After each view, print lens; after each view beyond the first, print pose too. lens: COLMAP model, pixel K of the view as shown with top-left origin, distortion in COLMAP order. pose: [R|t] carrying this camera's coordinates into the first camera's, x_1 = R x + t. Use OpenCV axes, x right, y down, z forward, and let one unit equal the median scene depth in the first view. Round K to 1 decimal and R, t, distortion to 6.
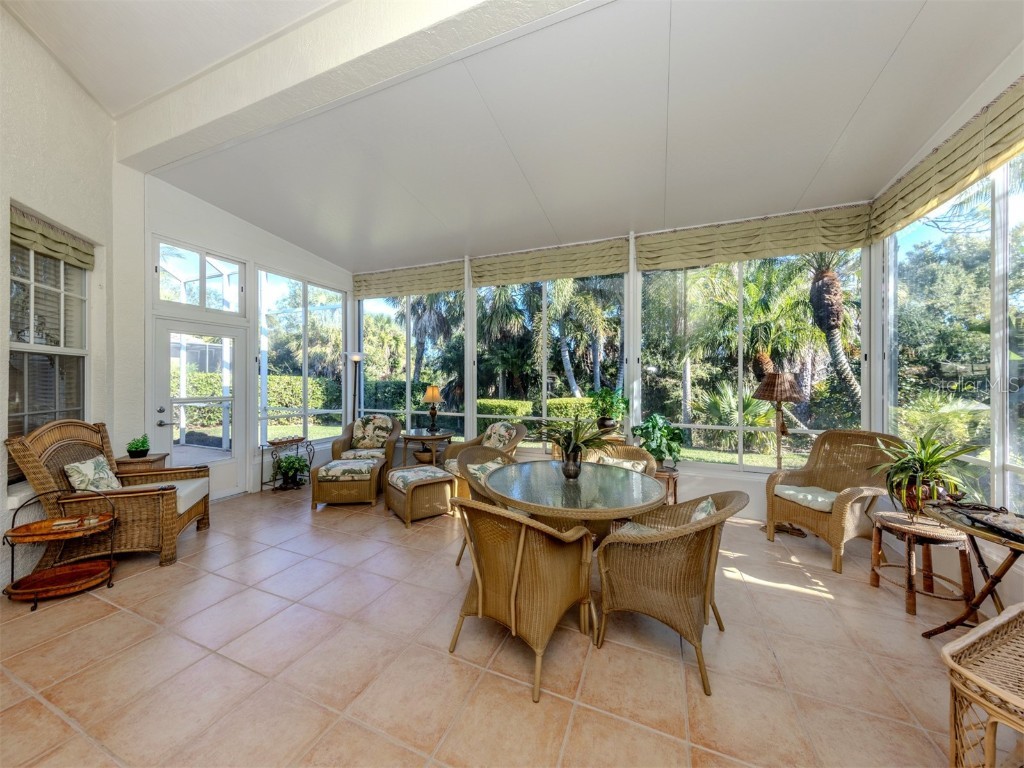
lens RADIAL K [[383.2, 0, 504.4], [0, 383.2, 384.6], [0, 0, 1]] dist [0.002098, -0.000051]
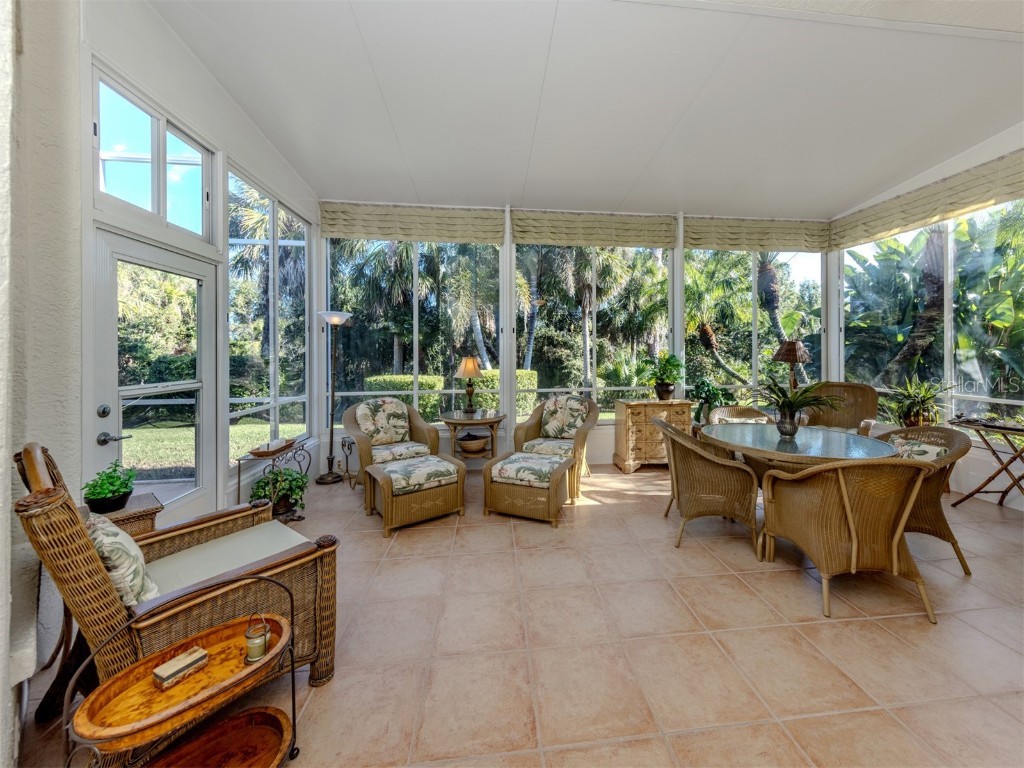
lens RADIAL K [[405.2, 0, 546.8], [0, 405.2, 355.0], [0, 0, 1]] dist [0.009143, 0.000126]
pose [[0.852416, -0.013986, 0.522676, -0.516502], [0.017187, 0.999851, -0.001276, 0.002368], [-0.522581, 0.010071, 0.852530, 0.186647]]
